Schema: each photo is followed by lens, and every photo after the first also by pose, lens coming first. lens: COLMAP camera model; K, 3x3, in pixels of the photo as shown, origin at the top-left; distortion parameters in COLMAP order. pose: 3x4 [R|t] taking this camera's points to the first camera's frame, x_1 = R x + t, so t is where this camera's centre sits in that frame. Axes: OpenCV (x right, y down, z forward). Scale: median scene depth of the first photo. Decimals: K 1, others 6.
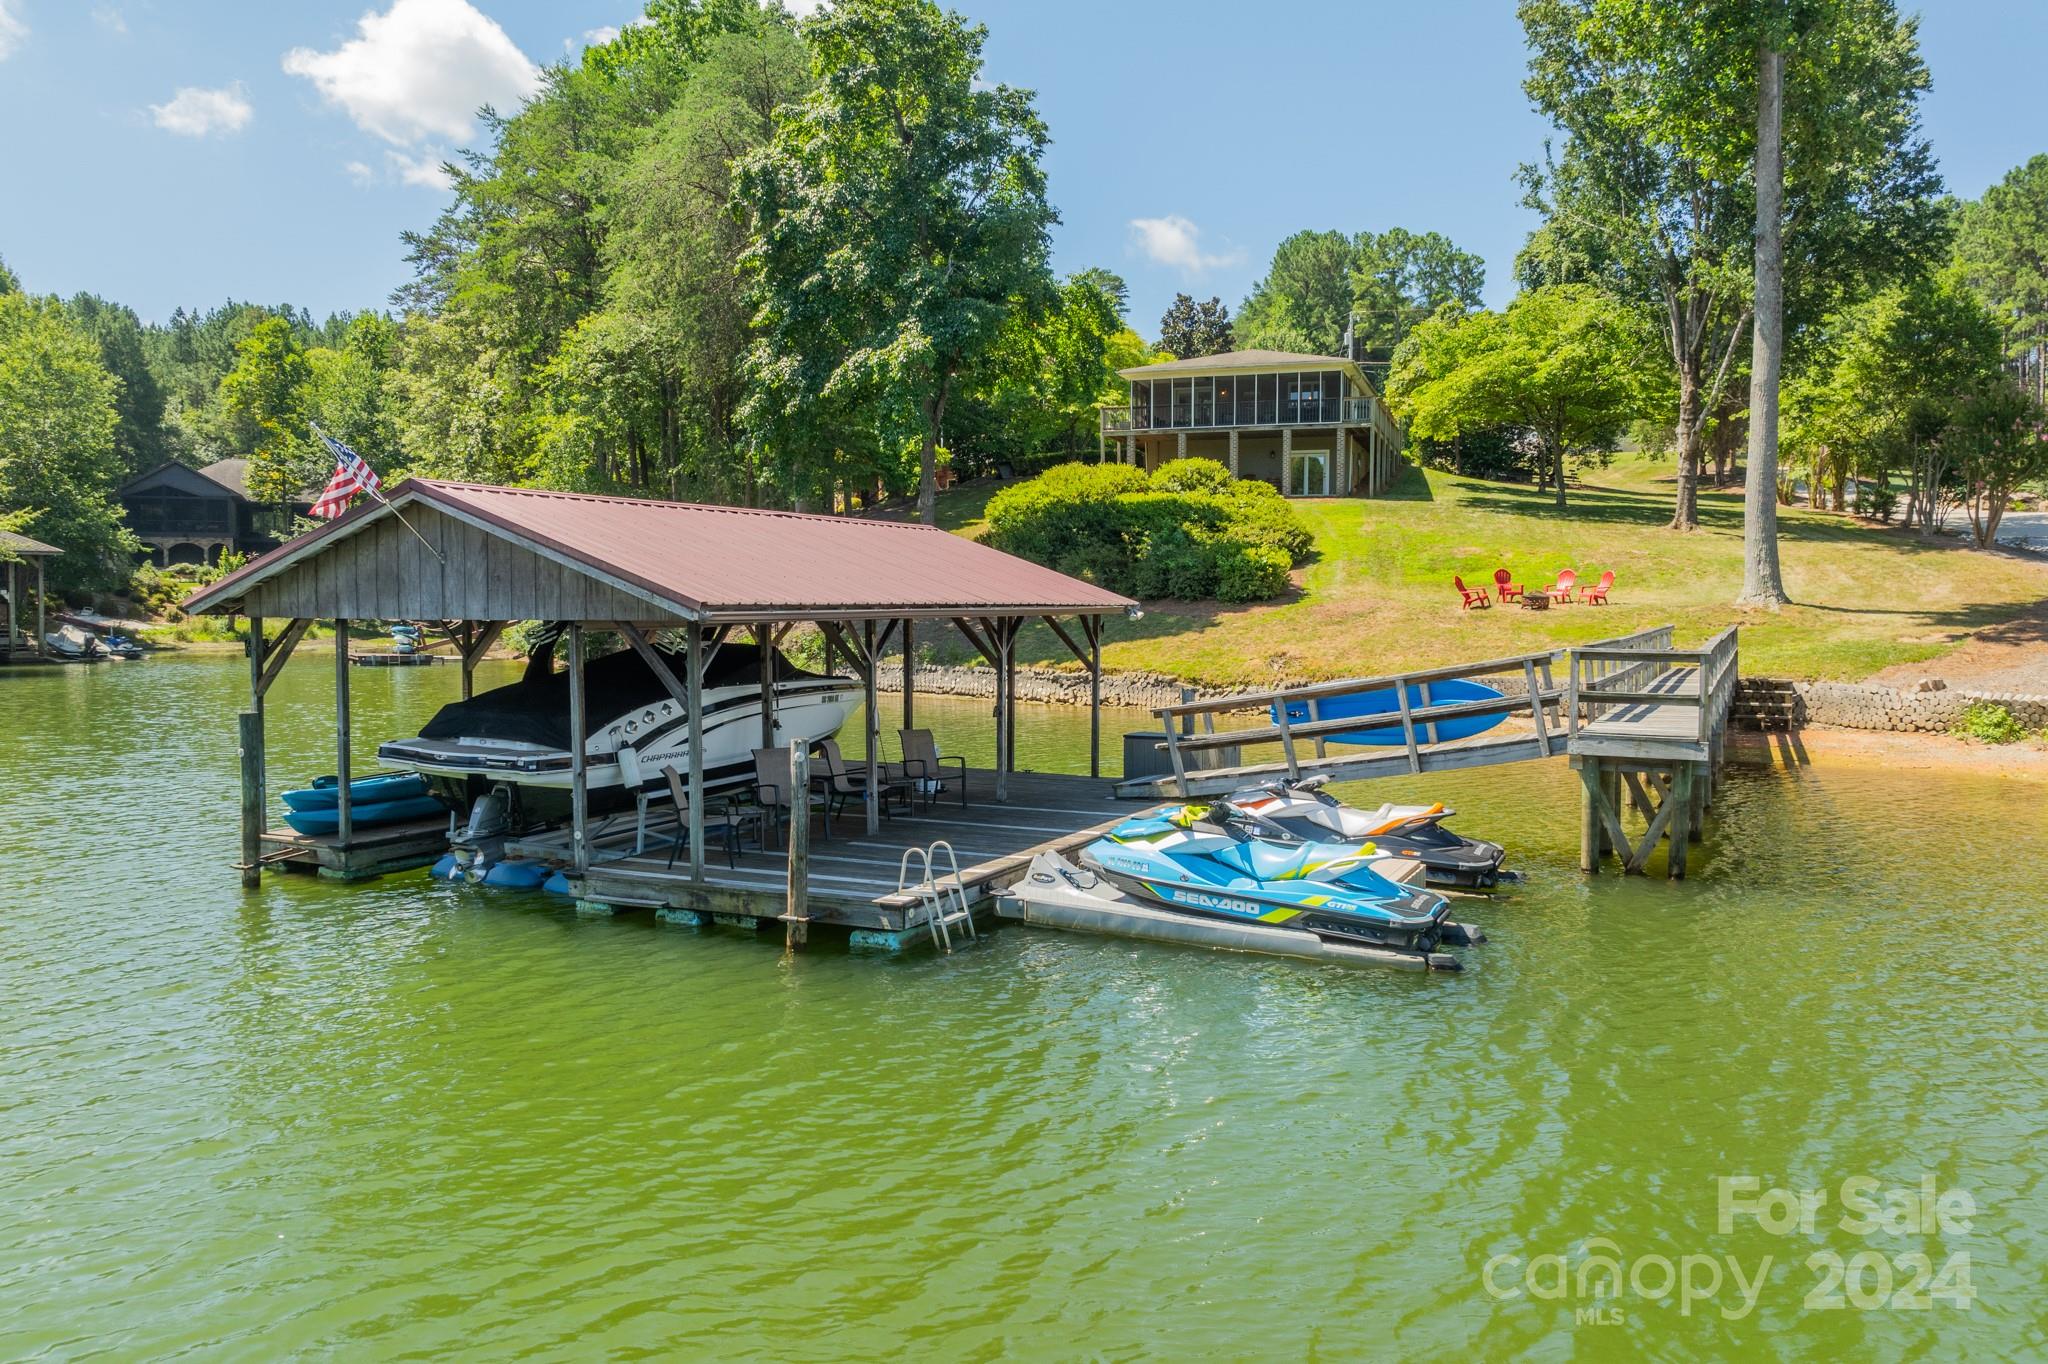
lens RADIAL K [[1486.8, 0, 1024.0], [0, 1486.8, 682.0], [0, 0, 1]] dist [-0.033861, -0.003427]
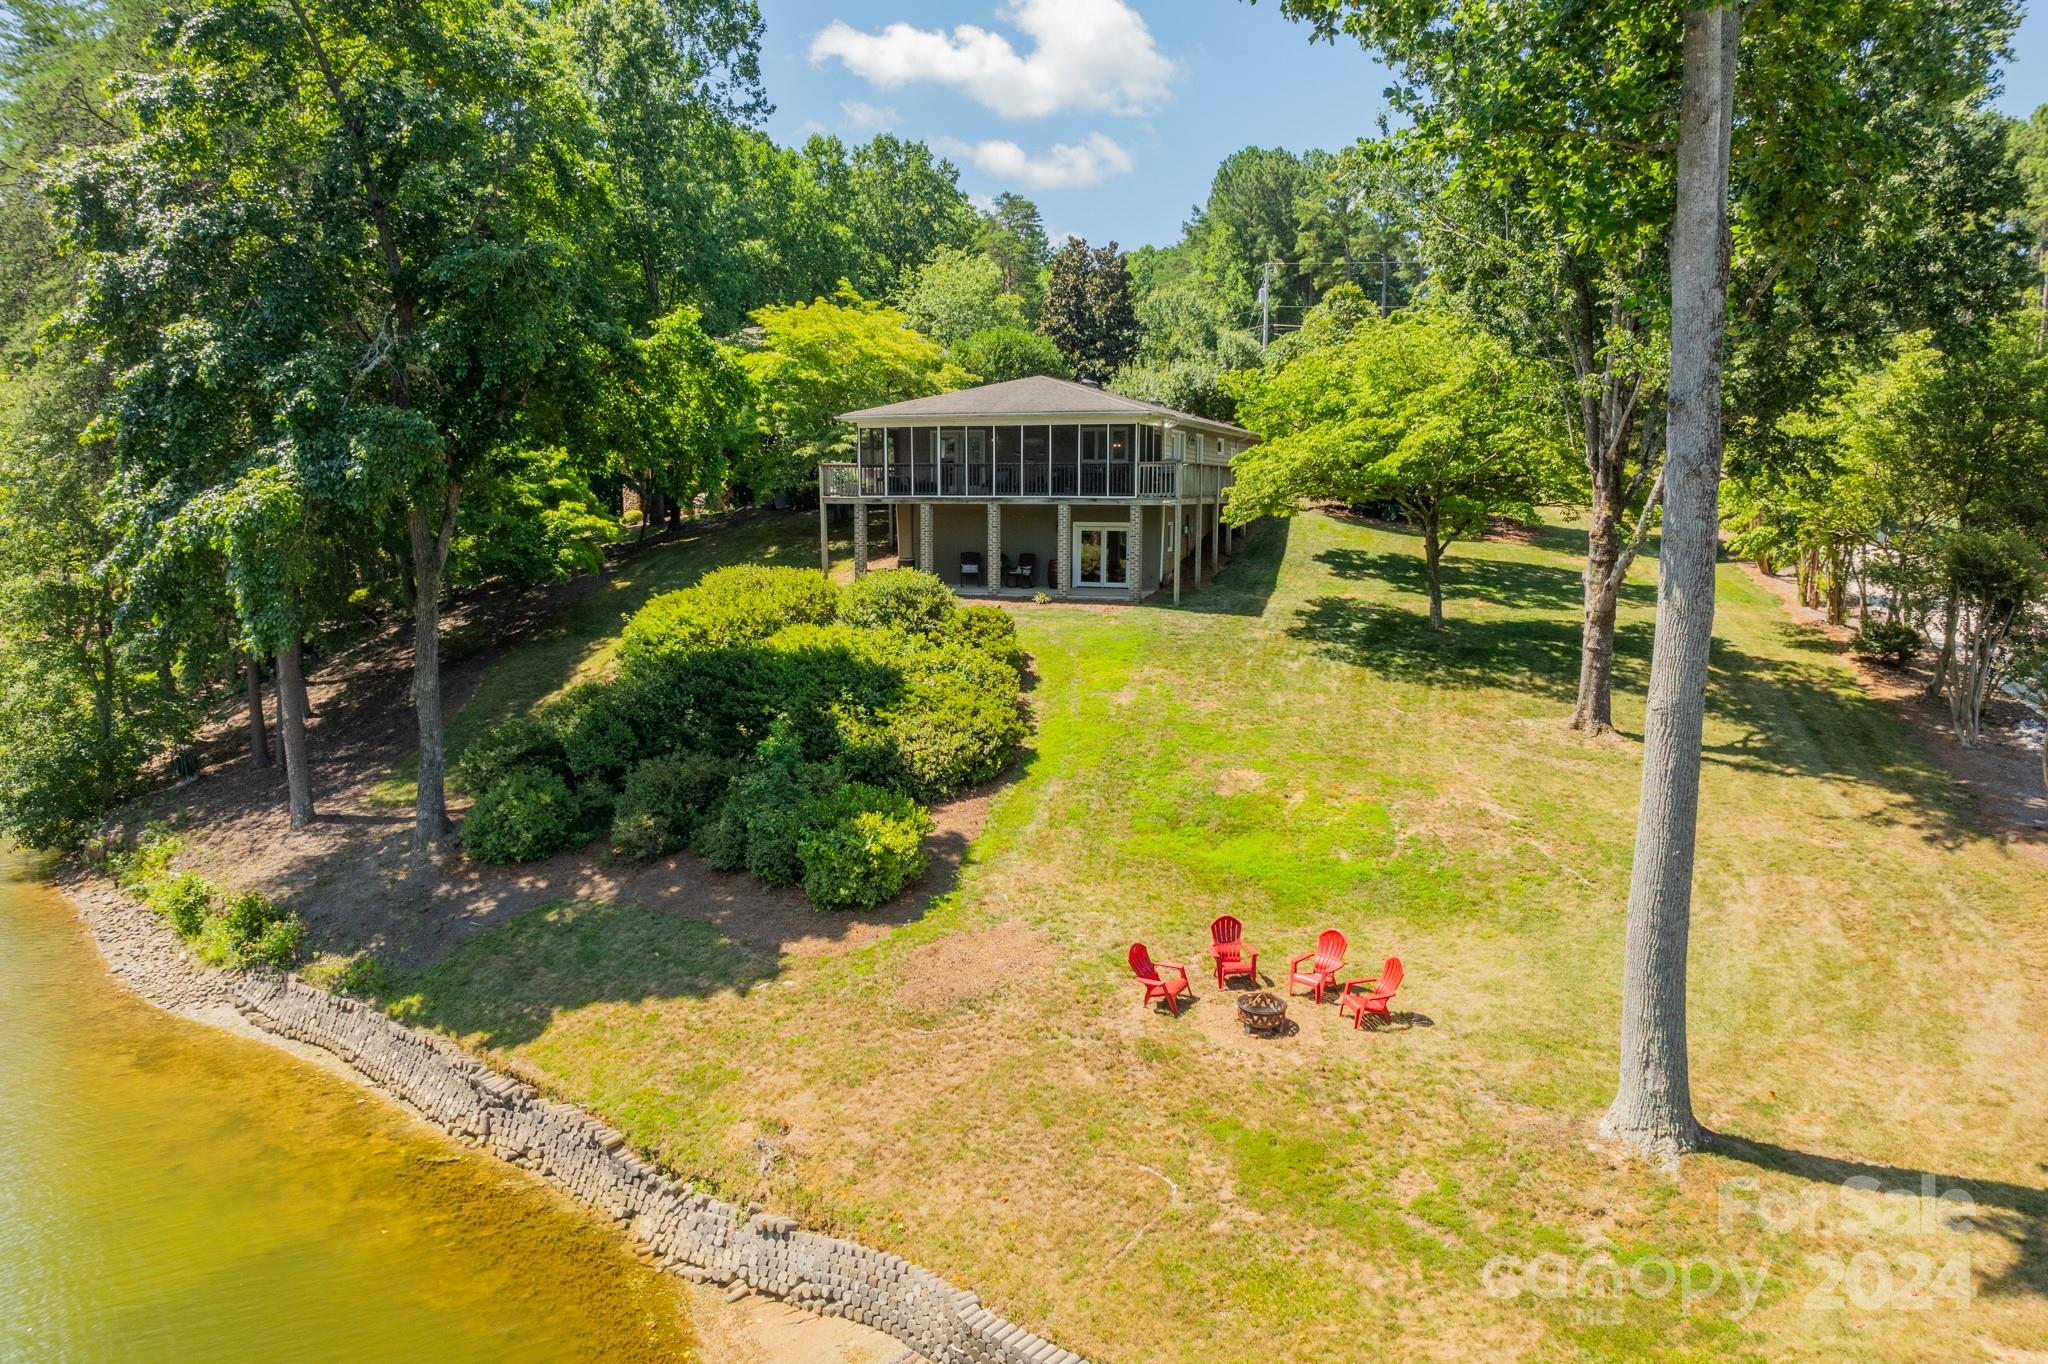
lens RADIAL K [[1481.6, 0, 1021.5], [0, 1481.6, 698.9], [0, 0, 1]] dist [-0.027323, -0.001551]
pose [[0.999996, -0.000033, -0.002694, 0.195772], [0.000246, 0.996859, 0.079202, -0.164406], [0.002683, -0.079203, 0.996855, 0.348040]]
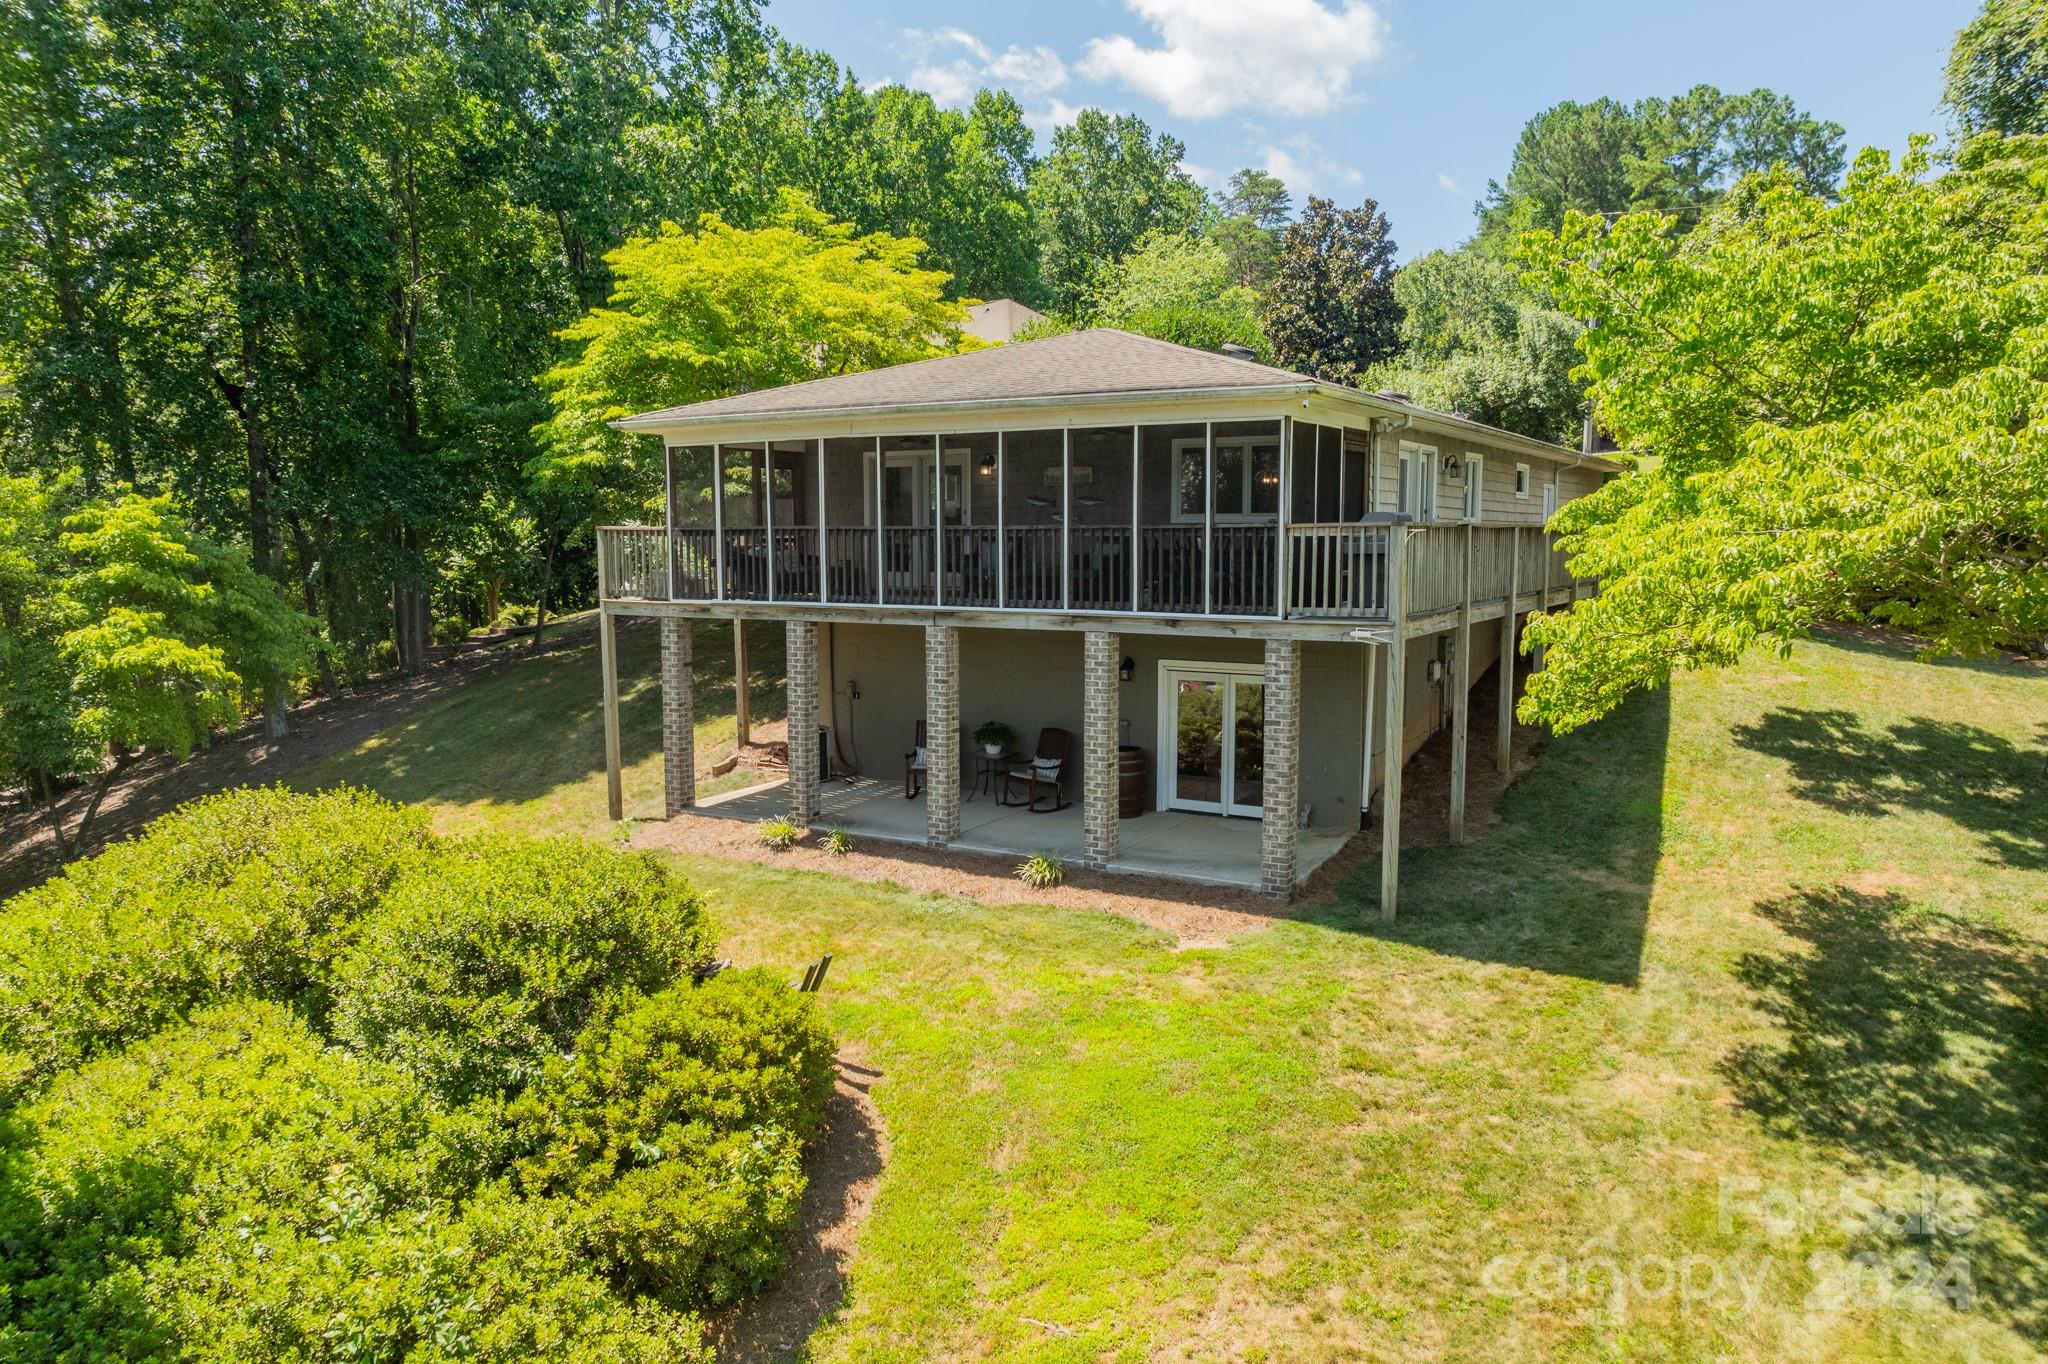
lens RADIAL K [[1519.8, 0, 995.4], [0, 1519.8, 716.2], [0, 0, 1]] dist [-0.087305, 0.057587]
pose [[0.978982, 0.018545, -0.203099, 0.266310], [-0.006198, 0.998103, 0.061261, -0.211887], [0.203850, -0.058715, 0.977240, 0.886682]]
